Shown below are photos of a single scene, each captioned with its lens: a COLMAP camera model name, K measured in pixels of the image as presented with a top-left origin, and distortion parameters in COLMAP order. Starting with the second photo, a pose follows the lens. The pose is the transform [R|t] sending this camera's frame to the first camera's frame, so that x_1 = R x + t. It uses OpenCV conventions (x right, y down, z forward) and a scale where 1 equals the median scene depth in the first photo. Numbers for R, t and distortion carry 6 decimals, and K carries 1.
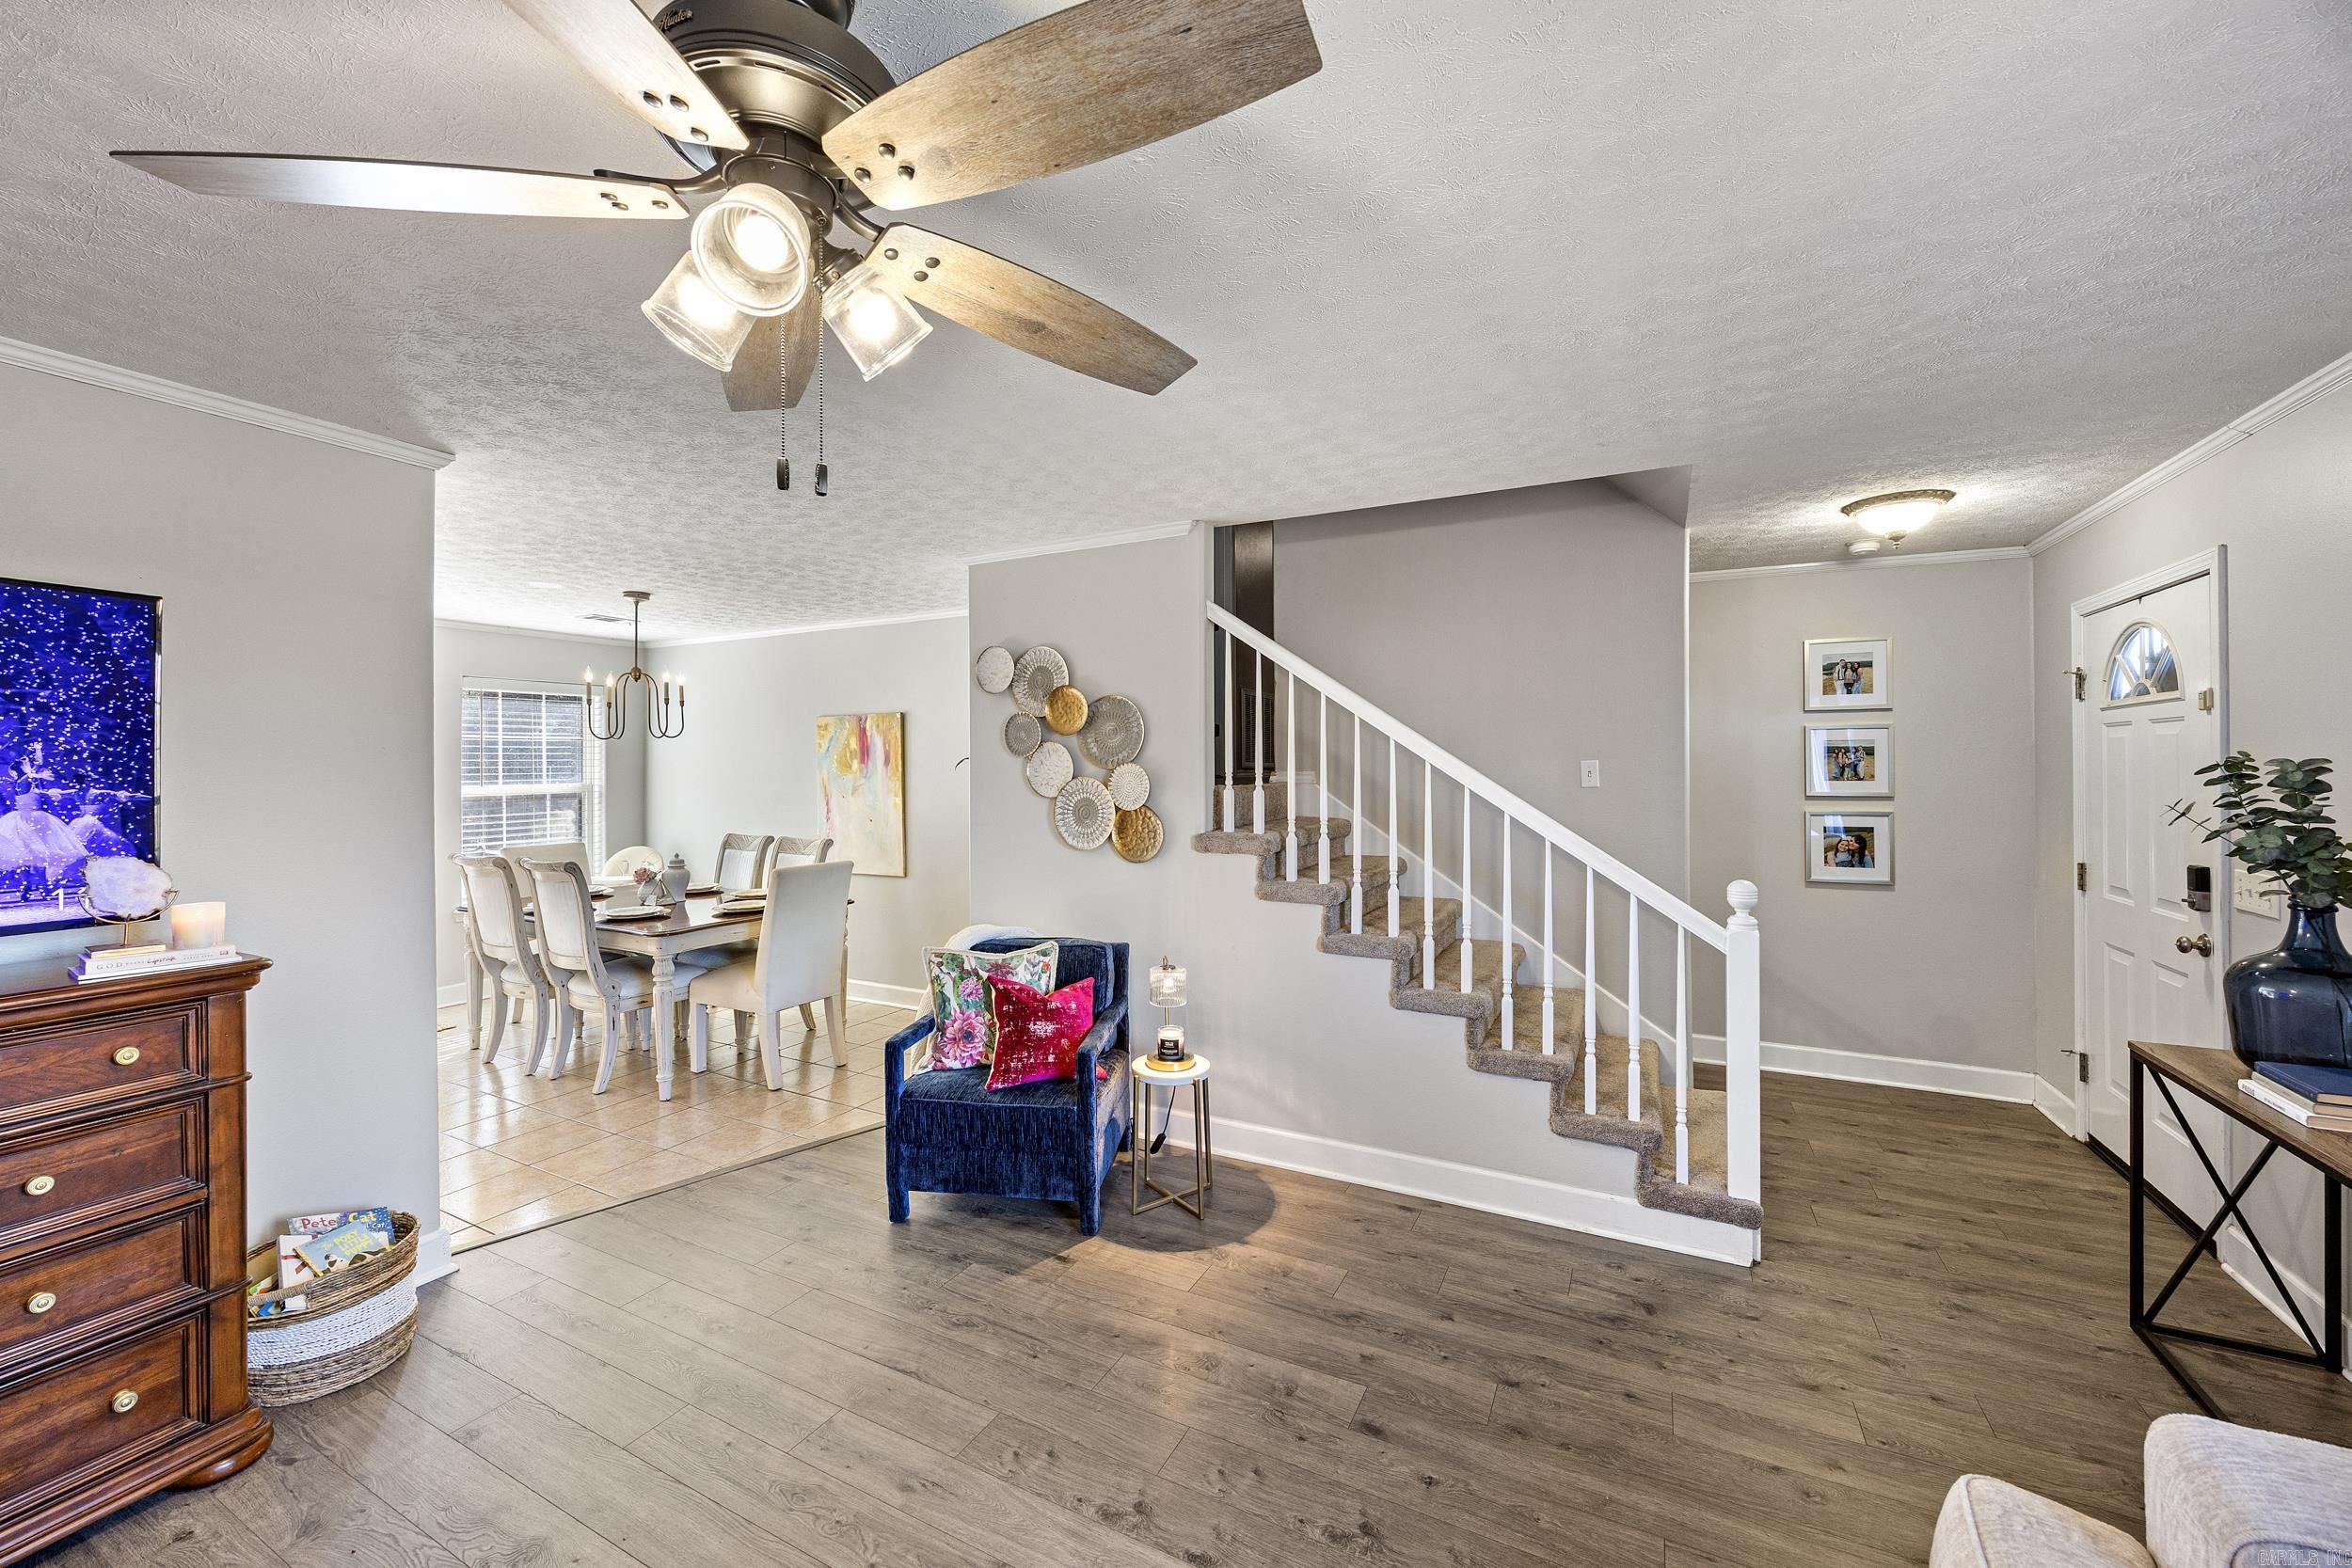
lens RADIAL K [[906.9, 0, 1191.5], [0, 906.9, 768.0], [0, 0, 1]] dist [0.003814, -0.000414]
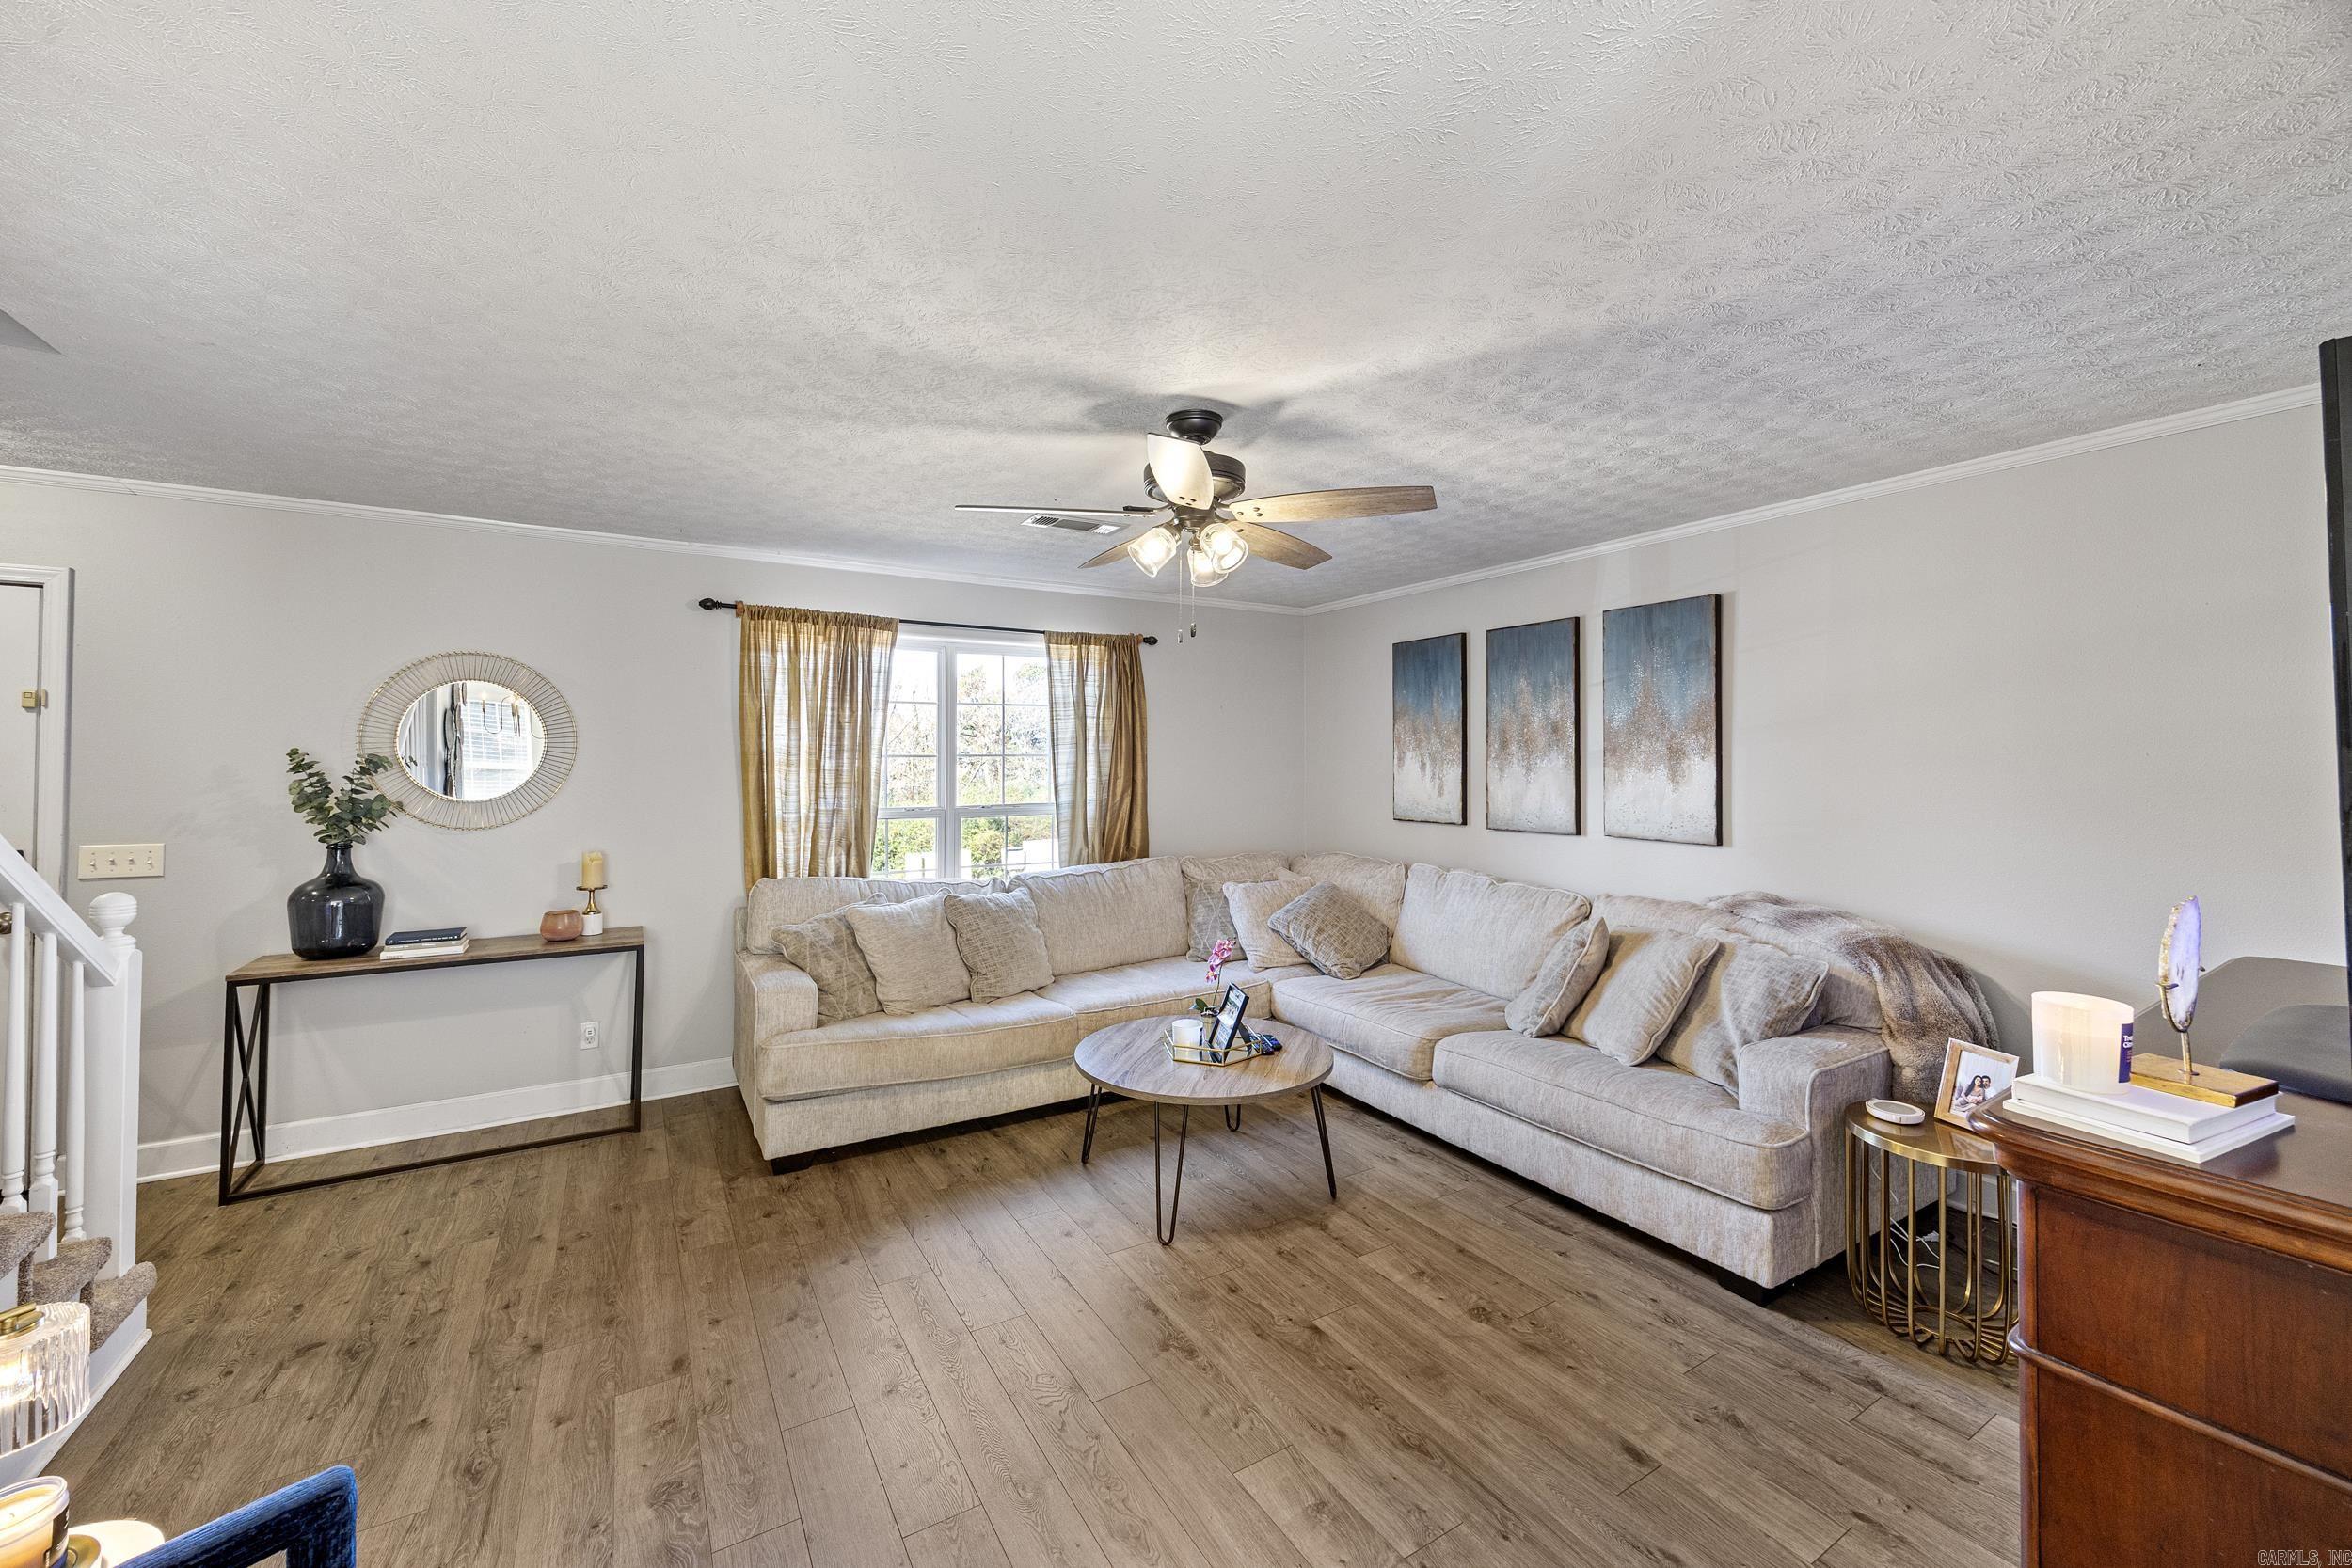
lens RADIAL K [[906.9, 0, 1183.5], [0, 906.9, 751.8], [0, 0, 1]] dist [0.003814, -0.000414]
pose [[-0.859301, 0.010411, 0.511363, -0.623375], [0.003751, 0.999894, -0.014054, 0.009294], [-0.511456, -0.010158, -0.859250, 1.151721]]
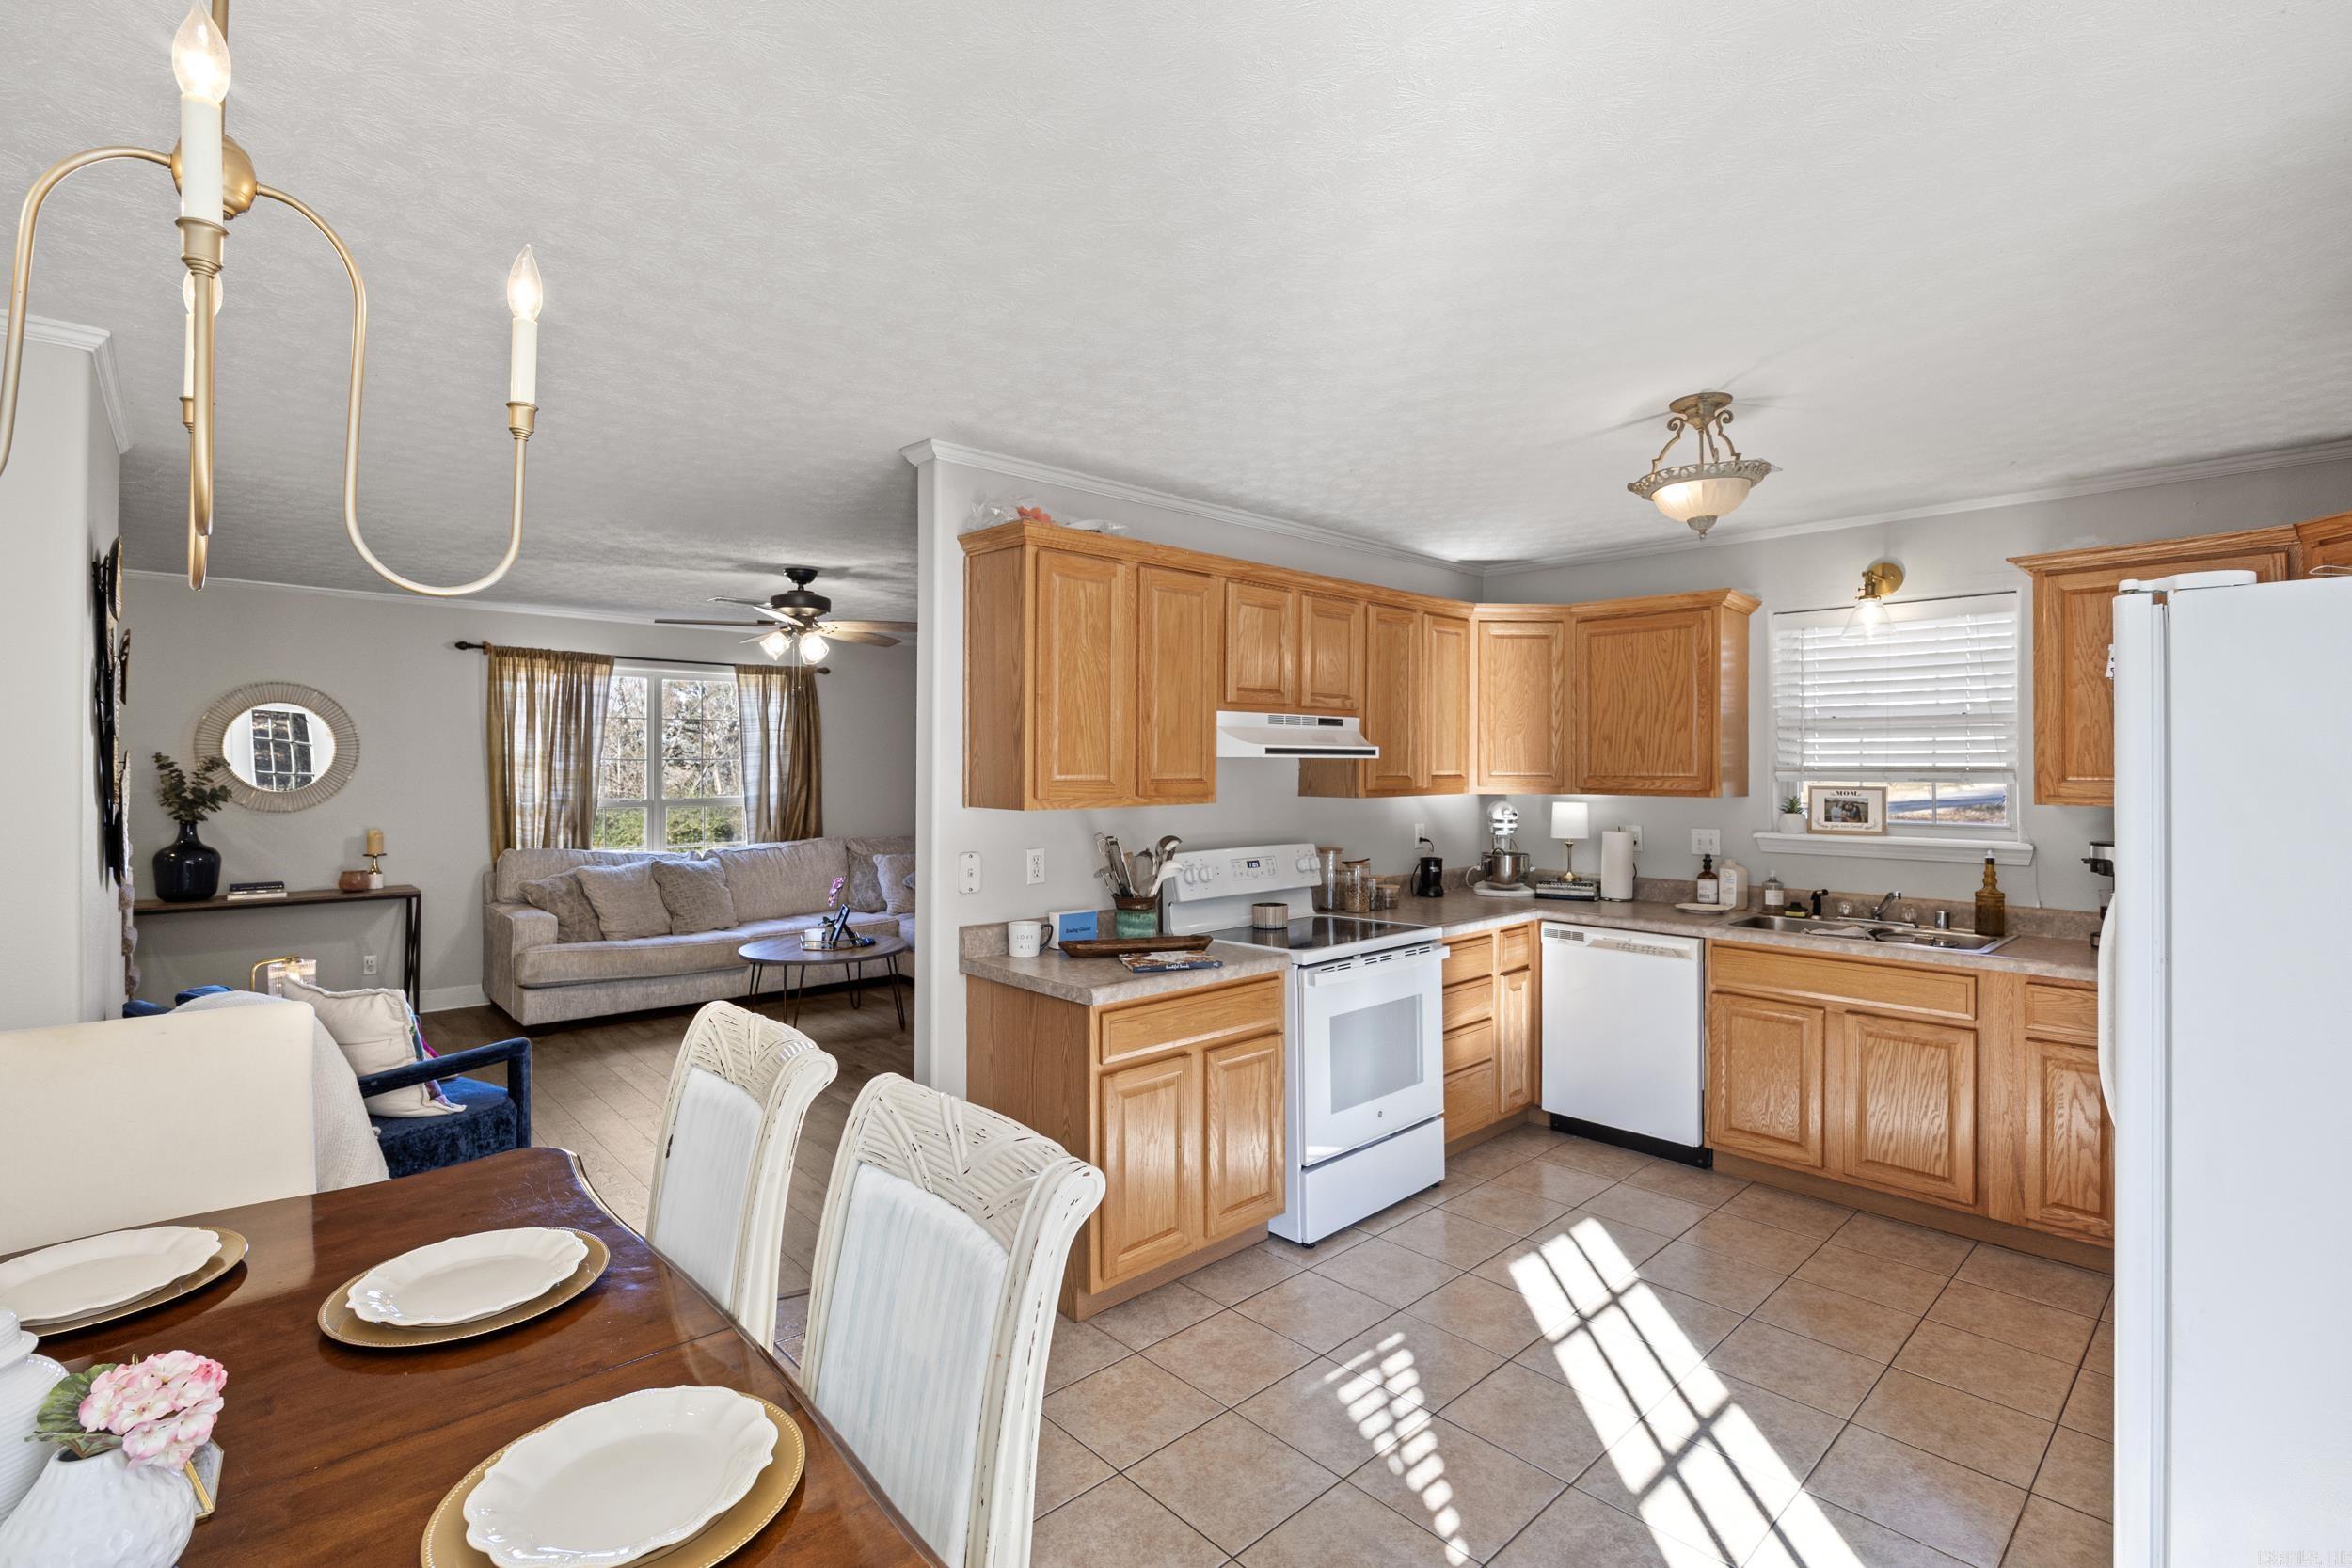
lens RADIAL K [[1047.7, 0, 1182.1], [0, 1047.7, 763.8], [0, 0, 1]] dist [-0.008539, 0.000681]
pose [[-0.947121, -0.000901, 0.320875, -1.388865], [-0.001740, 0.999996, -0.002328, 0.005782], [-0.320871, -0.002763, -0.947119, 1.897873]]
